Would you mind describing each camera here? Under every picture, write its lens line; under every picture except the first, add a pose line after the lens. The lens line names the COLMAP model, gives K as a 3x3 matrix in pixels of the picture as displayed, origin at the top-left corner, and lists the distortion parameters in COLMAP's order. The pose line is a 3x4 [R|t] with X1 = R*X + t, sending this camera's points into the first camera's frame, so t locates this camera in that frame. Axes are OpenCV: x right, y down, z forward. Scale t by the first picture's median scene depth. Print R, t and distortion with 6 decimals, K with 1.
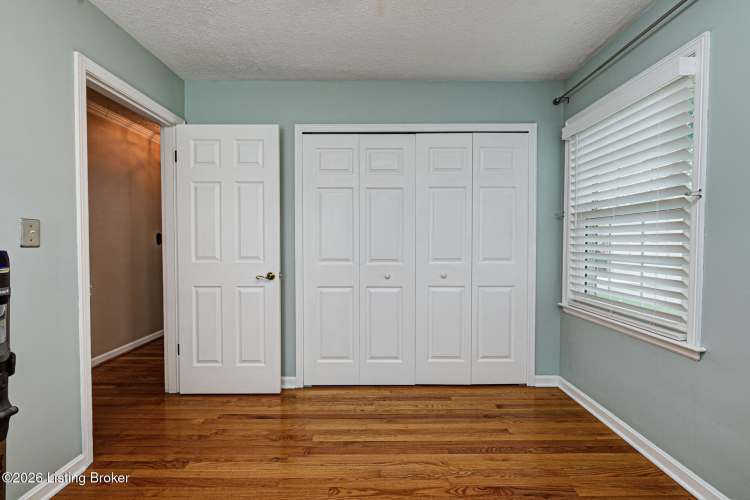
lens RADIAL K [[313.8, 0, 375.1], [0, 313.8, 250.4], [0, 0, 1]] dist [-0.001208, -0.000037]
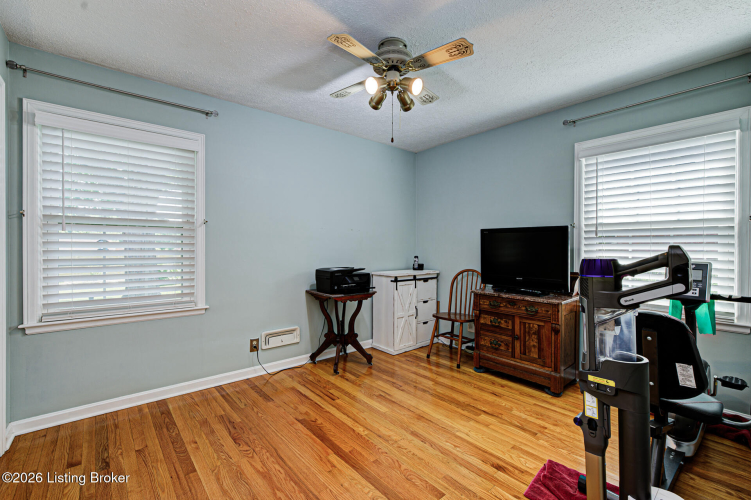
lens RADIAL K [[333.4, 0, 373.8], [0, 333.4, 248.6], [0, 0, 1]] dist [0.000894, 0.000031]
pose [[-0.646821, -0.002668, 0.762637, -0.809438], [0.013458, 0.999798, 0.014912, -0.031425], [-0.762523, 0.019909, -0.646655, 1.130106]]
